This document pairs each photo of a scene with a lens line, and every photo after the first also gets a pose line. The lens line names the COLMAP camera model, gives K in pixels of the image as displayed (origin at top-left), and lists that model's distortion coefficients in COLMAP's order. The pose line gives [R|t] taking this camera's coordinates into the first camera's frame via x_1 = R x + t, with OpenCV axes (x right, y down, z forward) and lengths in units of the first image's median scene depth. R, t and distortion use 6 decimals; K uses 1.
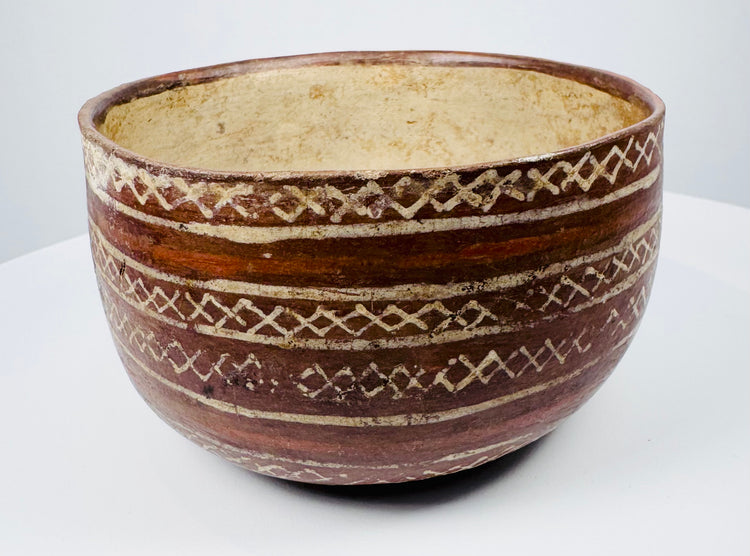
lens RADIAL K [[746.4, 0, 394.7], [0, 746.4, 197.3], [0, 0, 1]] dist [-0.004440, -0.005669]
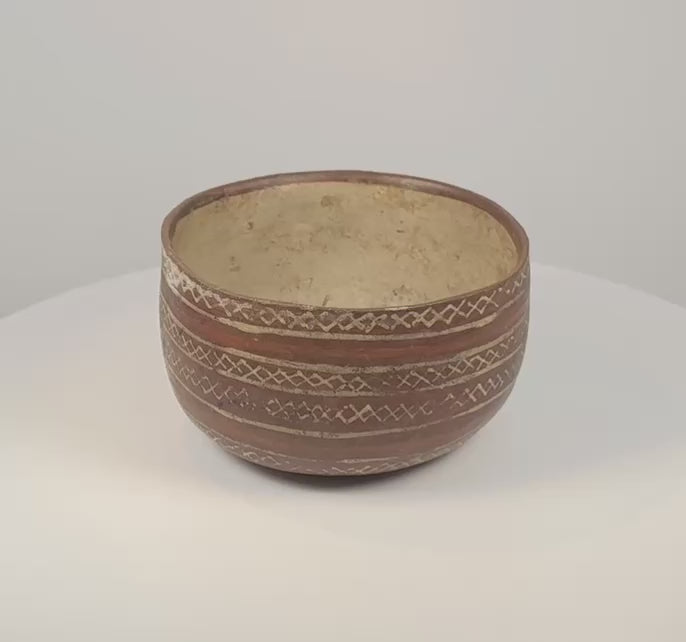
lens RADIAL K [[1260.3, 0, 343.0], [0, 1260.3, 321.0], [0, 0, 1]] dist [0.022904, 0.019952]
pose [[0.977662, 0.132968, -0.162775, 0.552025], [-0.113861, 0.986027, 0.121596, -0.376429], [0.176669, -0.100346, 0.979142, -2.073187]]
